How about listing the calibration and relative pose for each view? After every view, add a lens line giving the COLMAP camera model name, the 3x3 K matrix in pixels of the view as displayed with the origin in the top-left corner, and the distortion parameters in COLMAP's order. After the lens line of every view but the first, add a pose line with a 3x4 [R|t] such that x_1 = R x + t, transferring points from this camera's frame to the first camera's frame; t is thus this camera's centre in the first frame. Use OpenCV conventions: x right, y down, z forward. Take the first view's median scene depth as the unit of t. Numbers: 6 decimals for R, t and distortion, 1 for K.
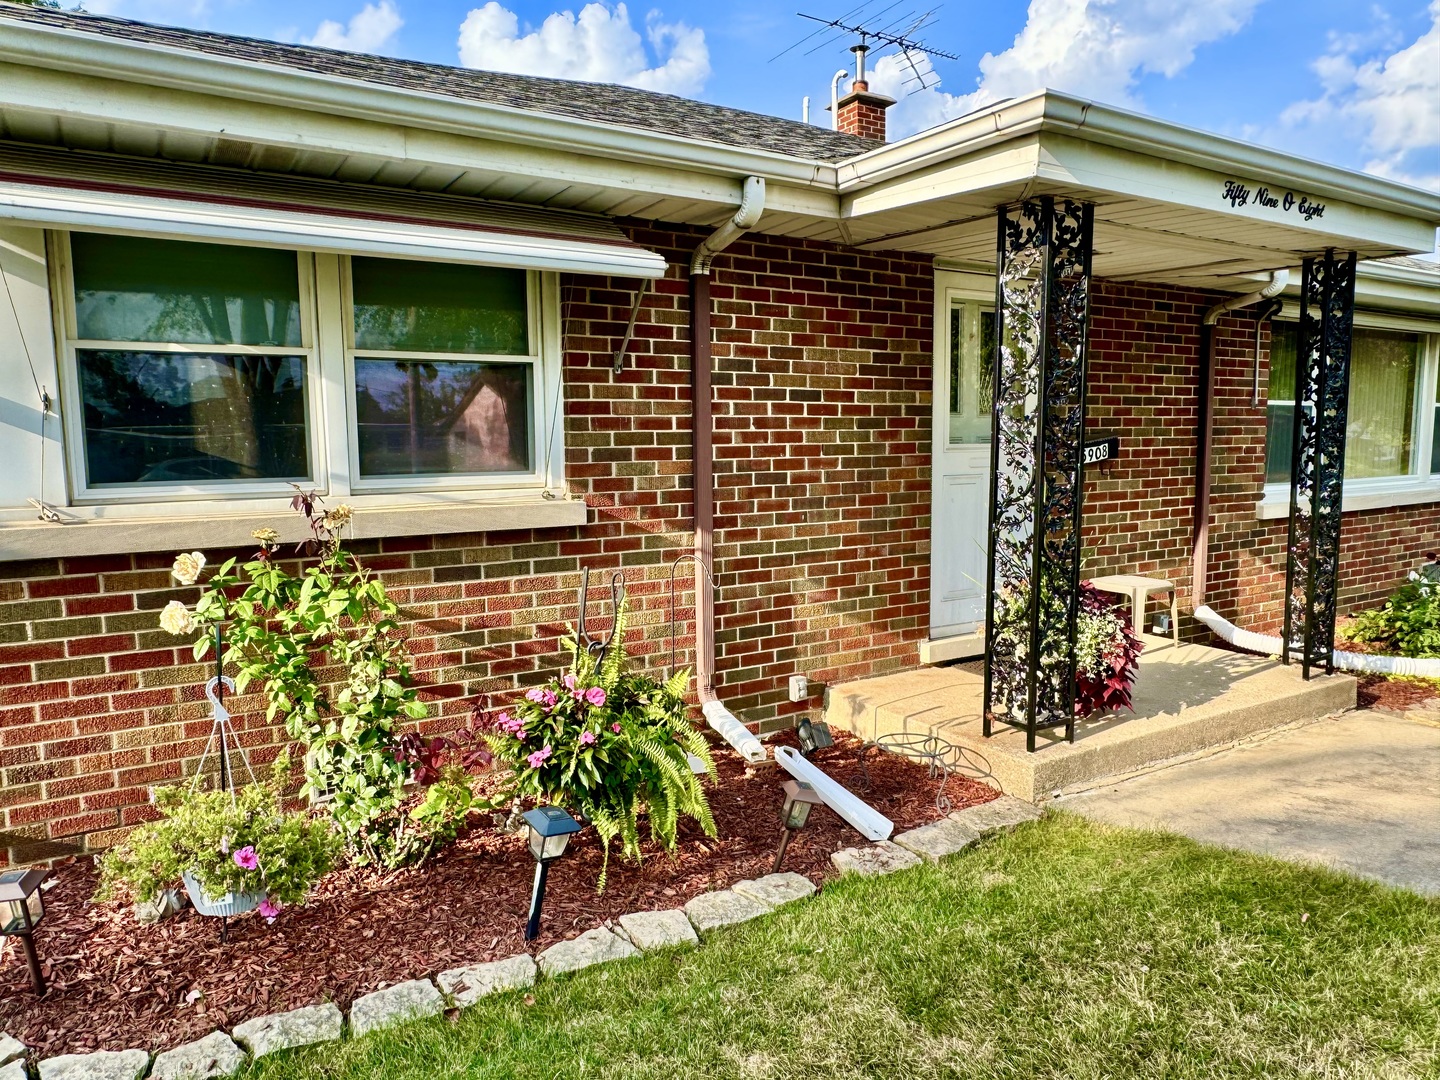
lens RADIAL K [[974.4, 0, 709.5], [0, 974.4, 537.5], [0, 0, 1]] dist [-0.001009, -0.000536]
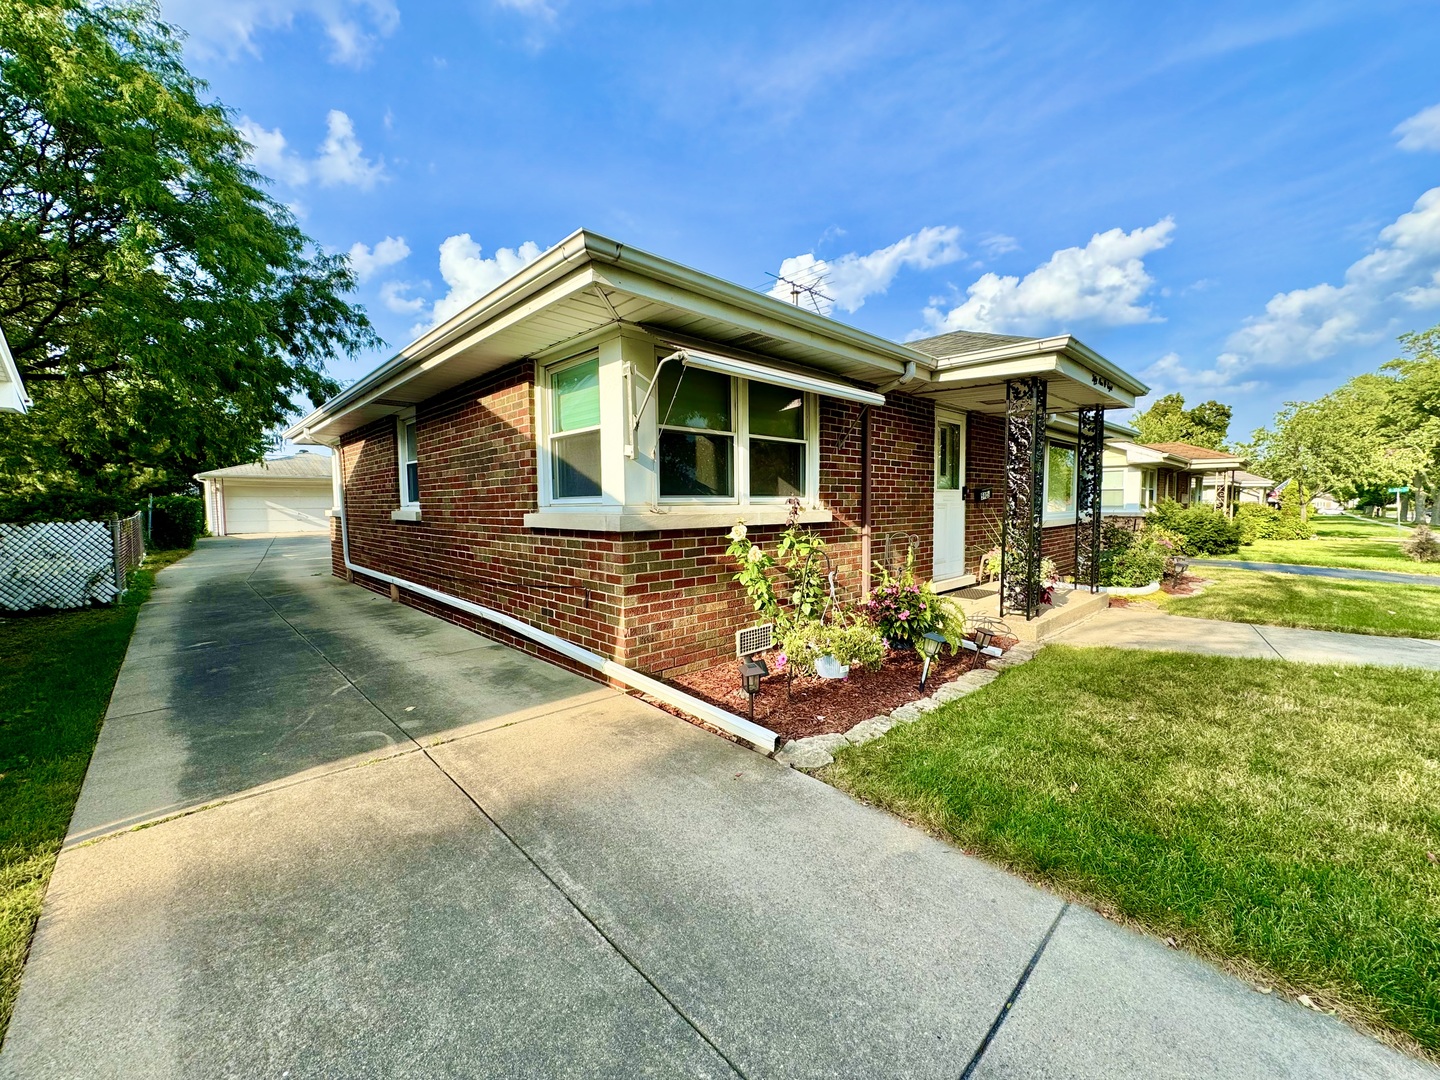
lens RADIAL K [[577.8, 0, 720.4], [0, 577.8, 533.6], [0, 0, 1]] dist [-0.014326, -0.000104]
pose [[0.978679, -0.010336, 0.205137, -0.612299], [0.021201, 0.998482, -0.050841, 0.070060], [-0.204300, 0.054106, 0.977412, -0.152345]]
